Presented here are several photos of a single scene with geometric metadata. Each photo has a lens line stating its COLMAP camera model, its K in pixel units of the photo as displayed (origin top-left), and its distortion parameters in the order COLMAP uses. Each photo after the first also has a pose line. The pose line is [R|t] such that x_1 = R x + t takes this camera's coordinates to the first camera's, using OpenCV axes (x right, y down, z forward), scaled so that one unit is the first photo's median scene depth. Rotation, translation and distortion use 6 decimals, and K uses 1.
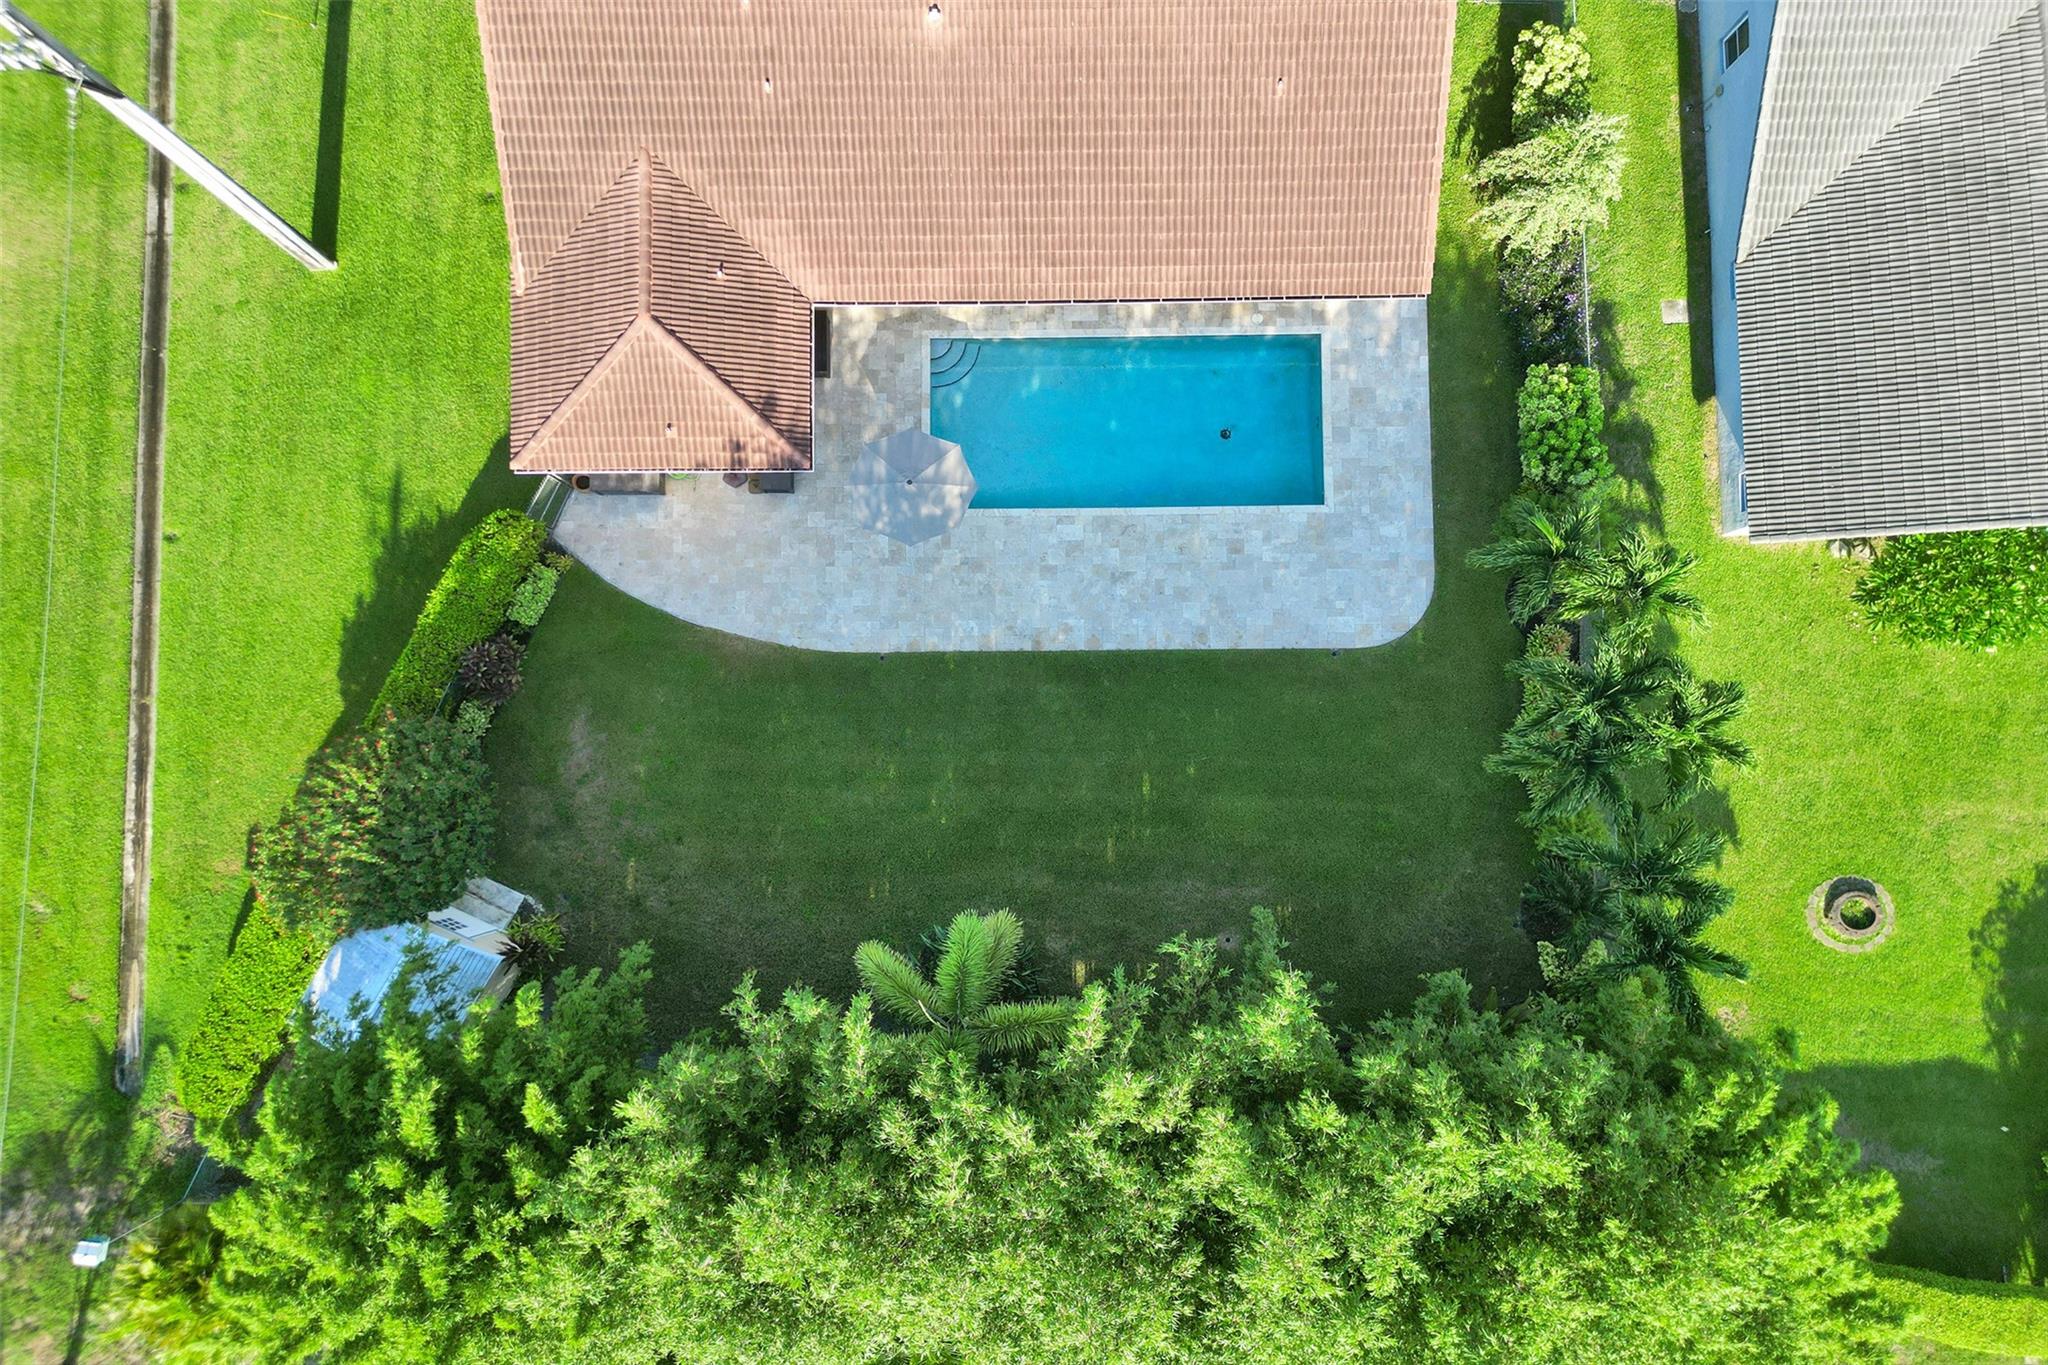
lens RADIAL K [[1421.3, 0, 997.7], [0, 1421.3, 668.6], [0, 0, 1]] dist [0.071690, -0.074390]
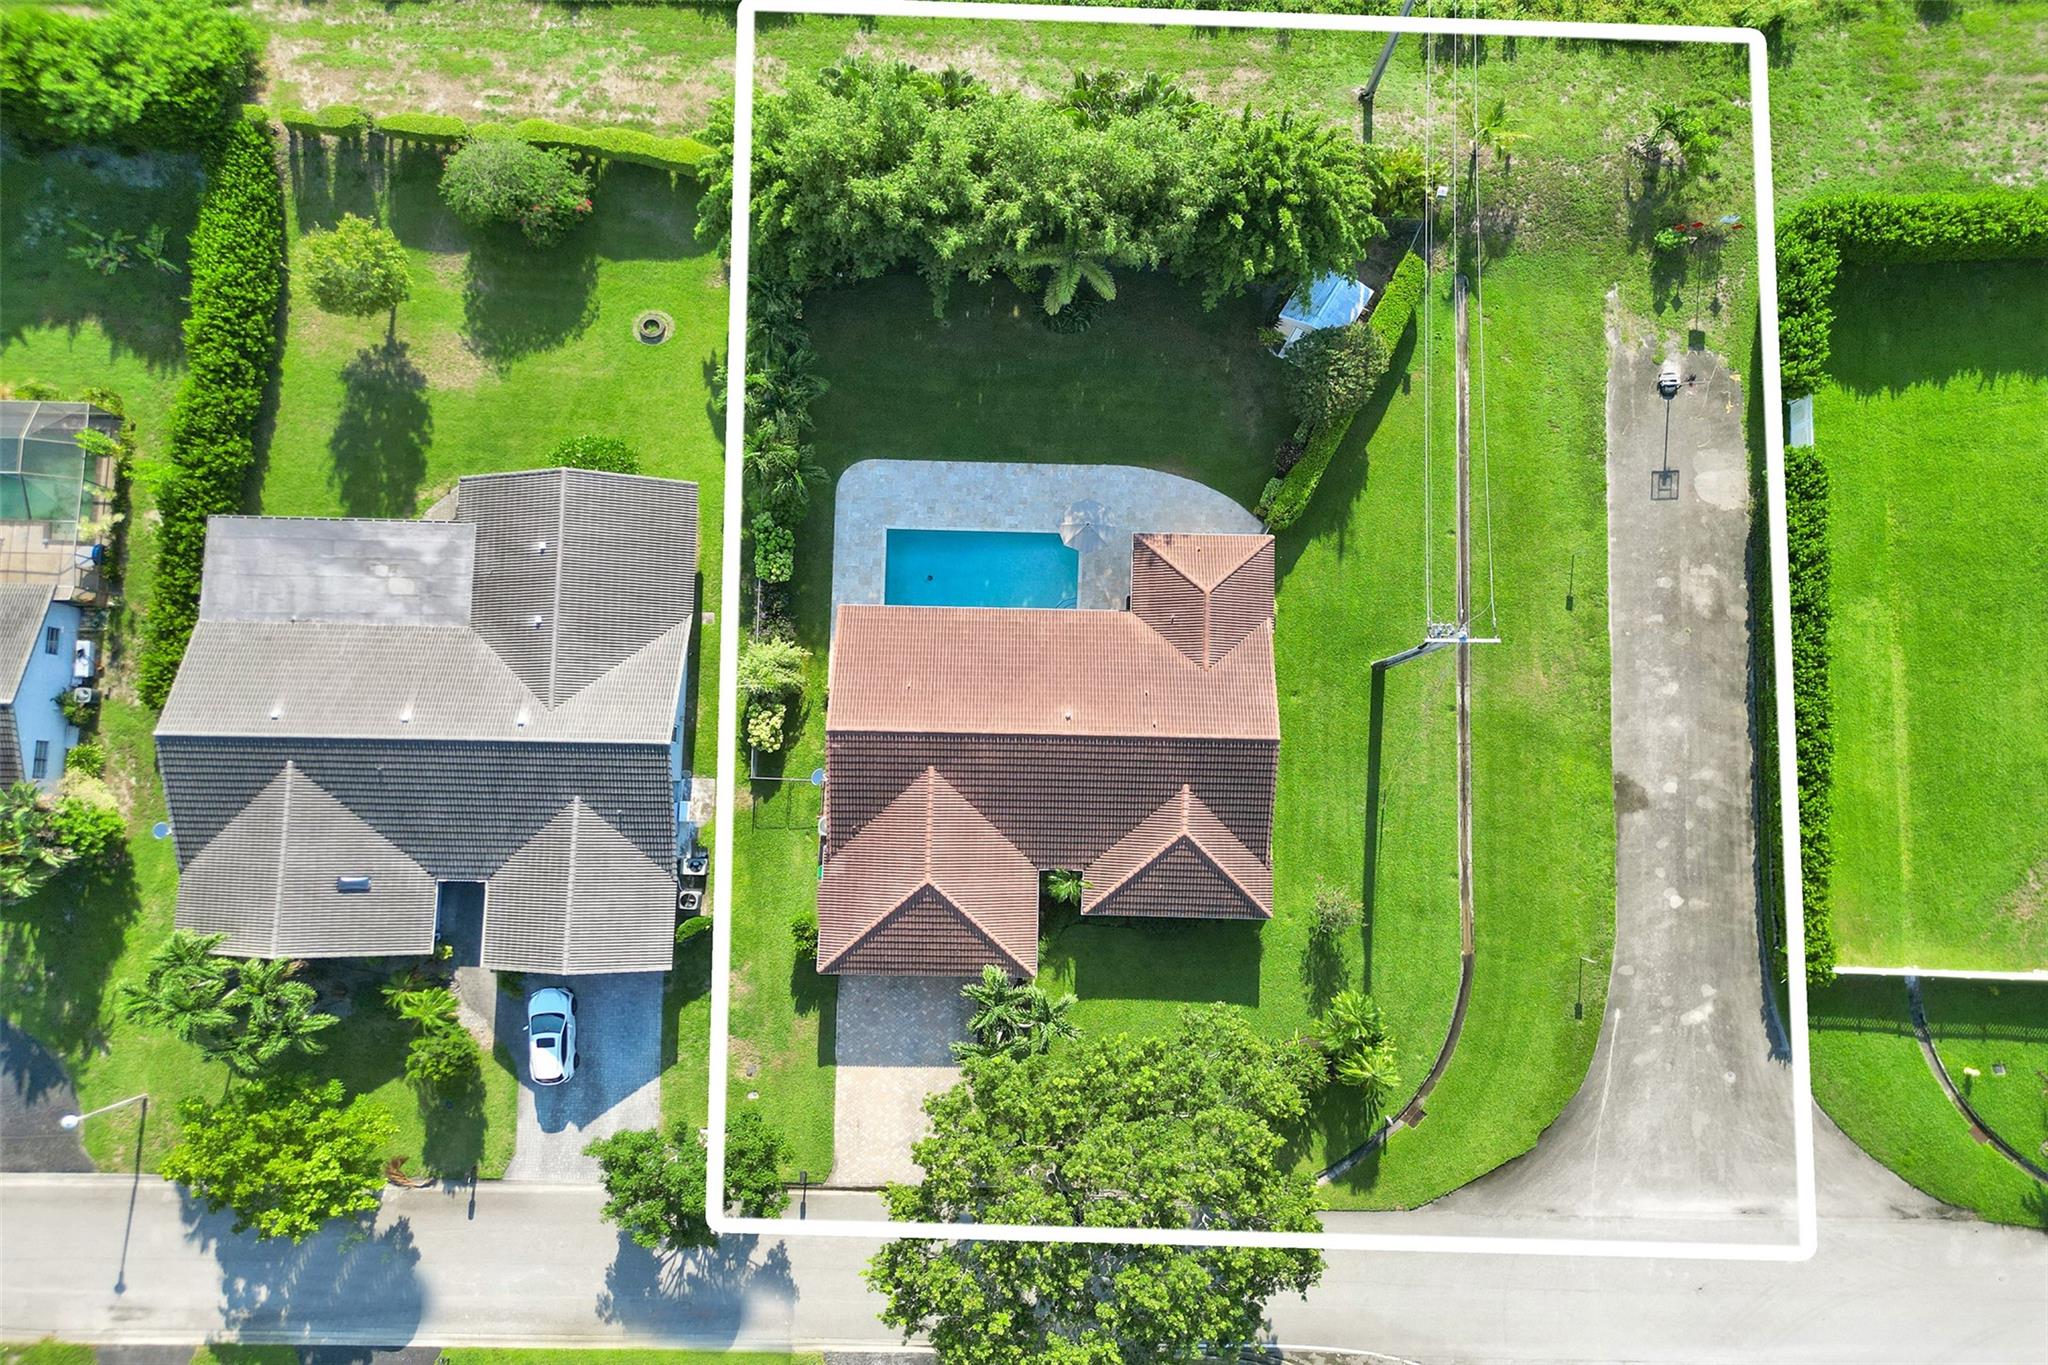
lens RADIAL K [[1421.3, 0, 997.7], [0, 1421.3, 668.6], [0, 0, 1]] dist [0.071690, -0.074390]
pose [[-0.998460, -0.040379, 0.038046, -0.017891], [0.046811, -0.981229, 0.187078, -0.773655], [0.029778, 0.188571, 0.981608, -1.092069]]
